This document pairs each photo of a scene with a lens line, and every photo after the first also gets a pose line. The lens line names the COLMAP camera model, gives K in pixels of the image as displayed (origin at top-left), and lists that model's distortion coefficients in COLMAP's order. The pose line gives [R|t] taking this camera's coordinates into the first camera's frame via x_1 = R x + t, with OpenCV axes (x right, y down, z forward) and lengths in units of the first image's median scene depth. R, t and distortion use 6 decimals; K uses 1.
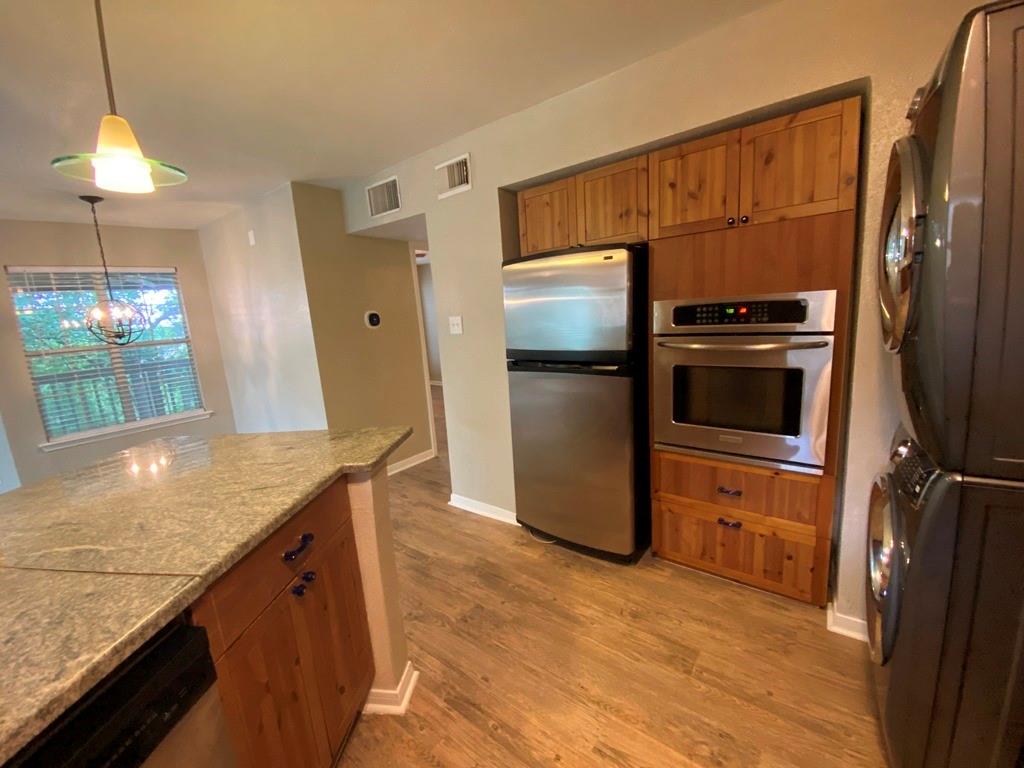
lens RADIAL K [[413.1, 0, 512.0], [0, 413.1, 384.0], [0, 0, 1]] dist [0.023824, -0.023466]
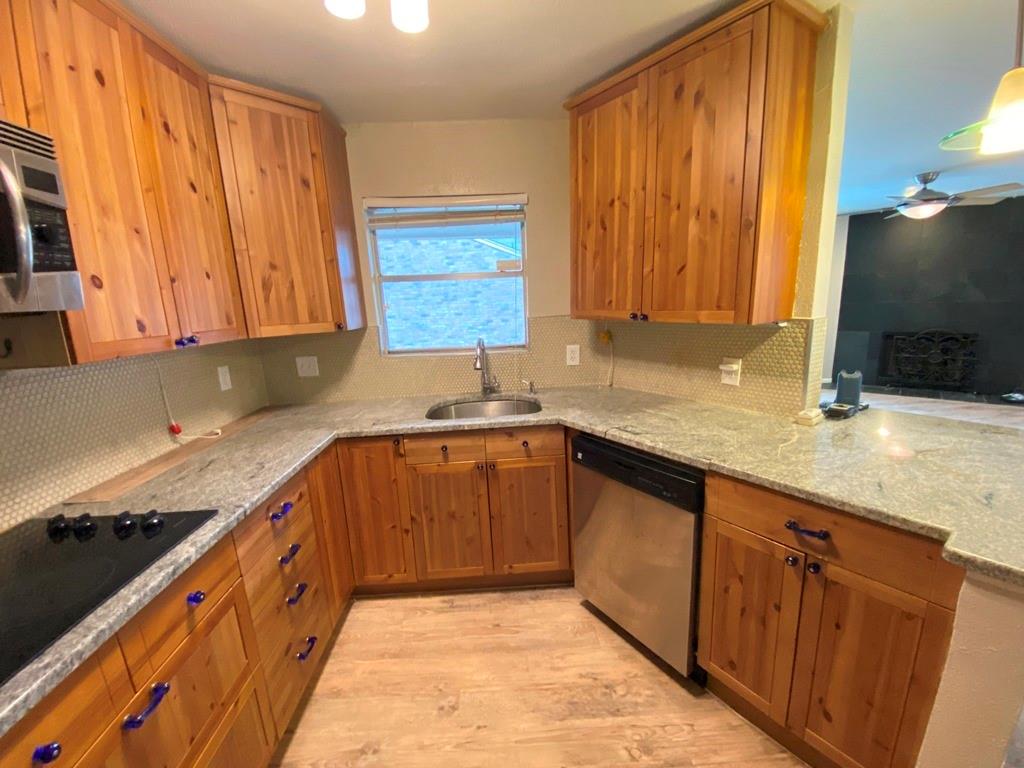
lens RADIAL K [[413.1, 0, 512.0], [0, 413.1, 384.0], [0, 0, 1]] dist [0.023824, -0.023466]
pose [[-0.763837, 0.232620, -0.602030, 0.446032], [-0.011104, 0.927914, 0.372628, -0.248268], [0.645313, 0.291312, -0.706193, 0.864983]]
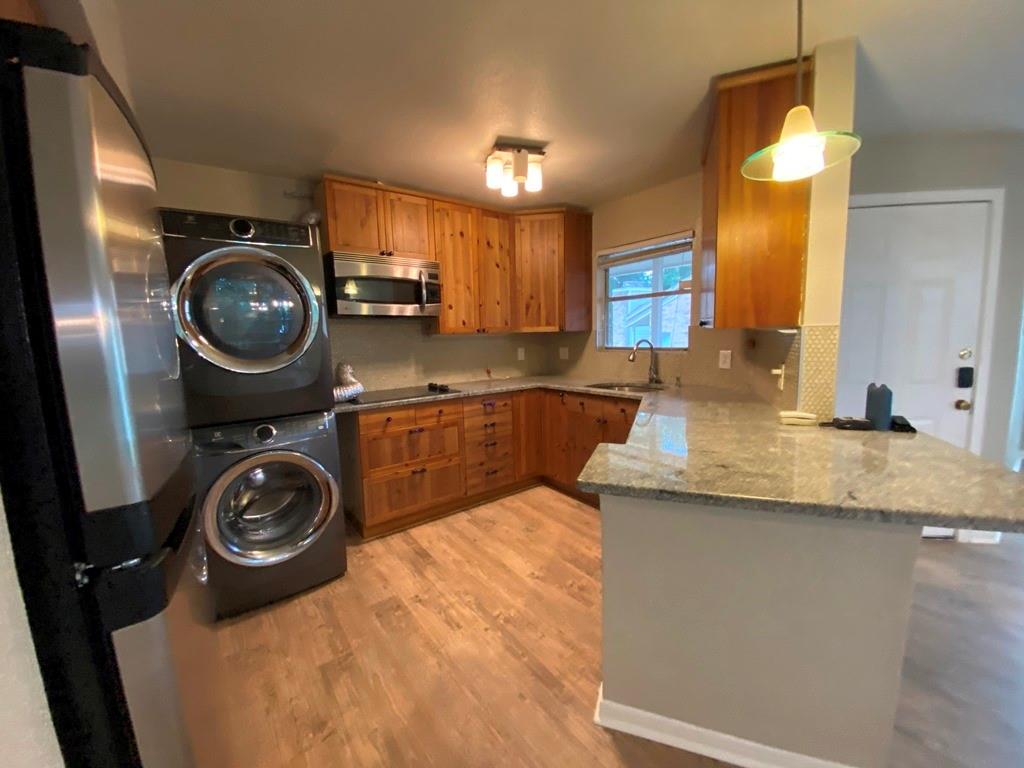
lens RADIAL K [[413.1, 0, 512.0], [0, 413.1, 384.0], [0, 0, 1]] dist [0.023824, -0.023466]
pose [[-0.956066, 0.067435, 0.285288, -0.413351], [0.145738, 0.953736, 0.262960, -0.273585], [-0.254357, 0.292985, -0.921663, 1.893146]]
